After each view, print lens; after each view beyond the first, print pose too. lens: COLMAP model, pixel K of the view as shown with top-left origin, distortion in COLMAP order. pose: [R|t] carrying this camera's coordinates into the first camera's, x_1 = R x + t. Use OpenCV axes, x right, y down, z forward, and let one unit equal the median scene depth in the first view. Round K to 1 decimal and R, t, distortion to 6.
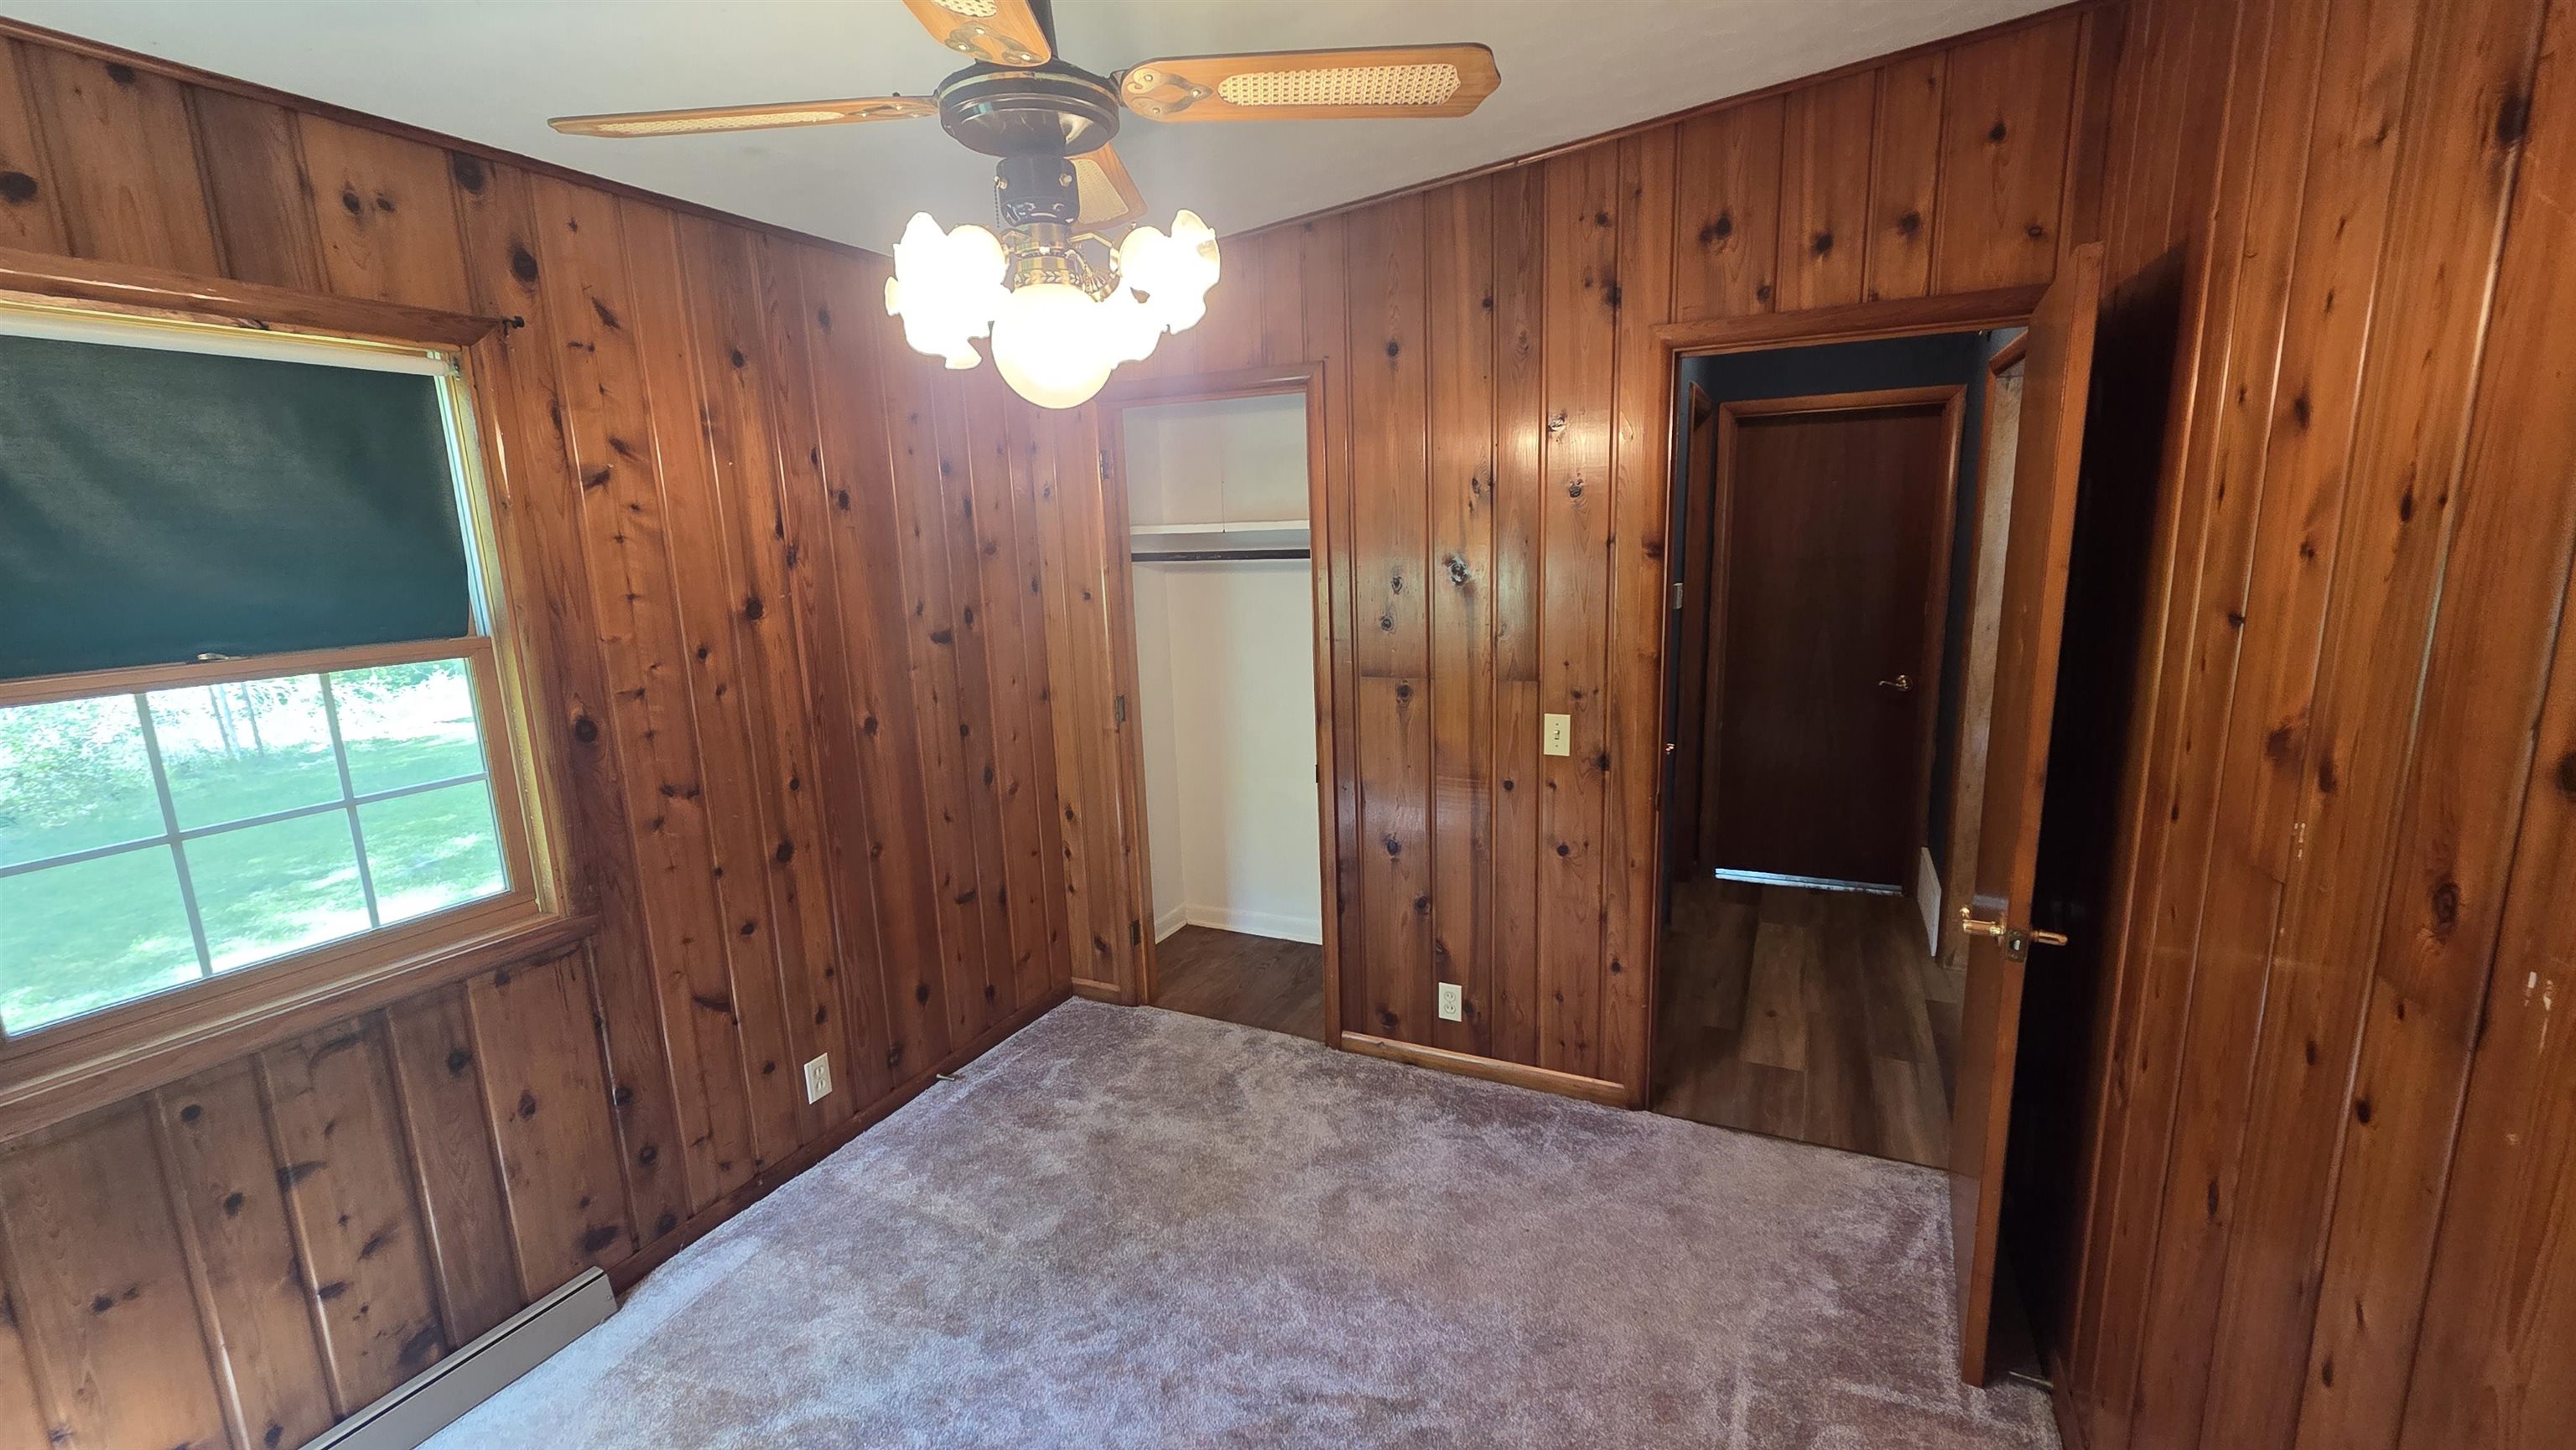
lens RADIAL K [[1057.6, 0, 1297.0], [0, 1057.6, 731.0], [0, 0, 1]] dist [0.002992, -0.001115]
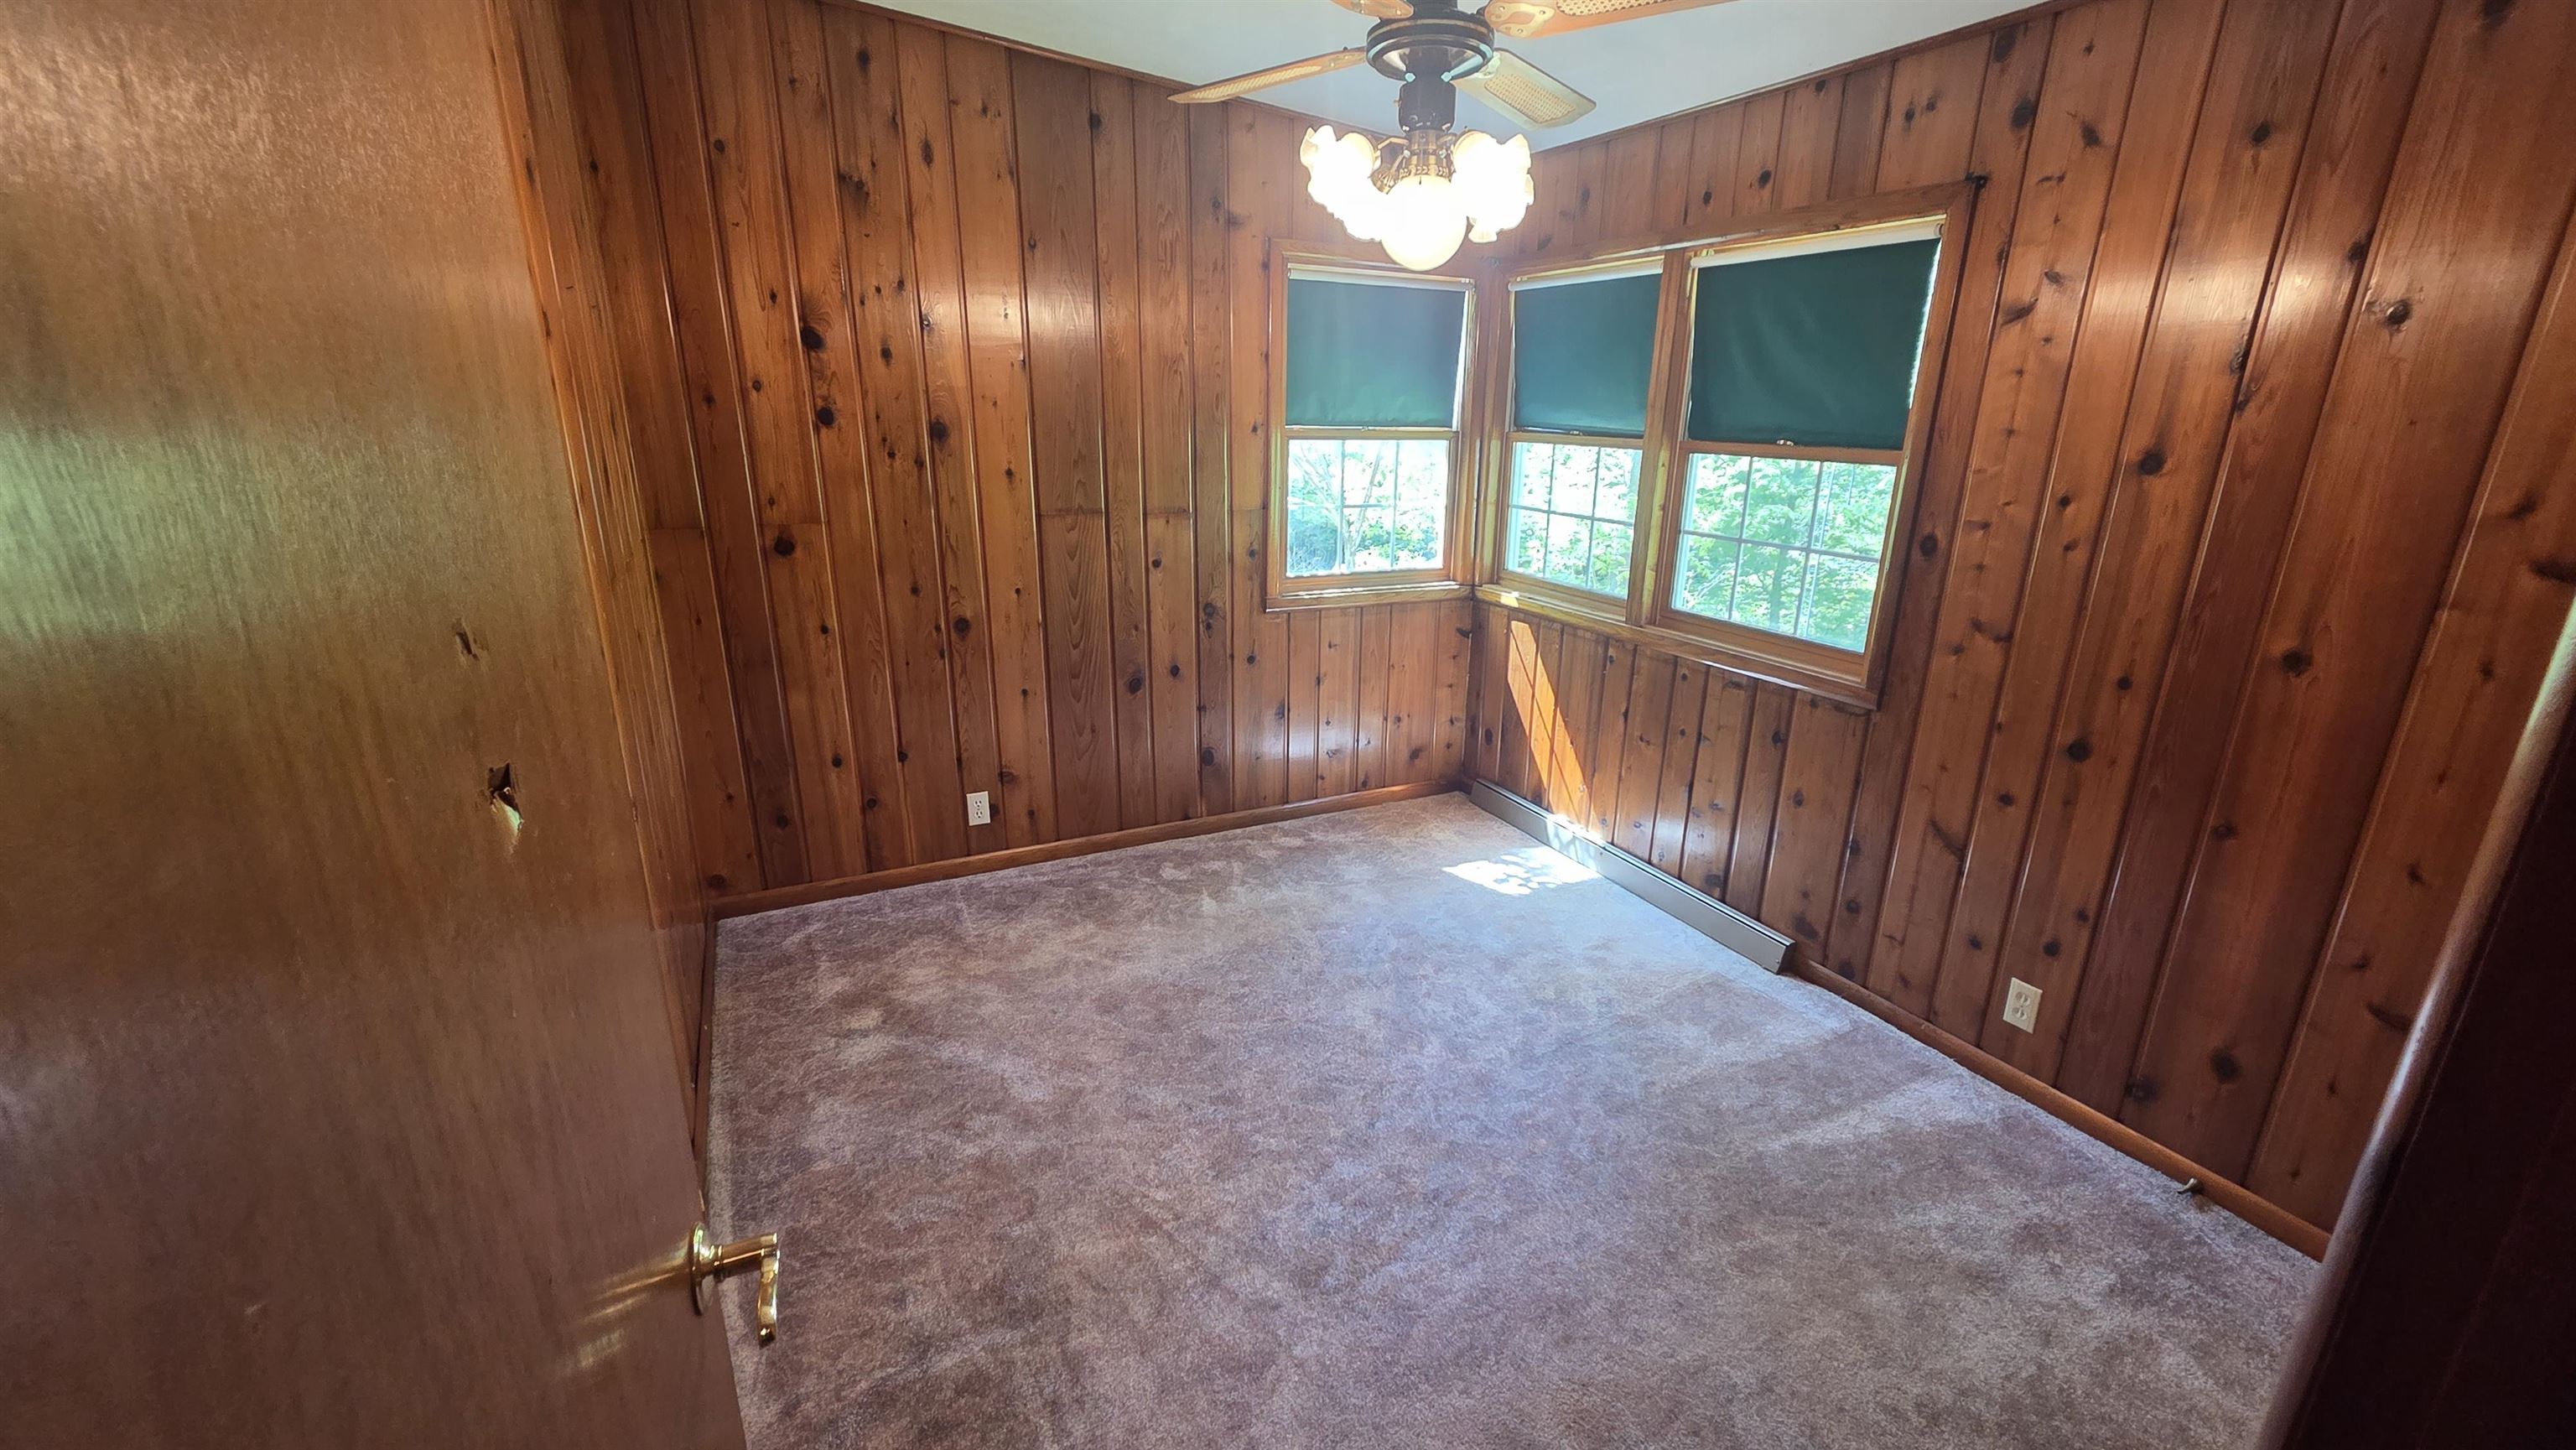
lens RADIAL K [[1057.6, 0, 1297.0], [0, 1057.6, 731.0], [0, 0, 1]] dist [0.002992, -0.001115]
pose [[-0.614602, 0.257888, -0.745492, 0.616066], [-0.143577, 0.892695, 0.427178, -0.199195], [0.775661, 0.369580, -0.511625, 1.052253]]
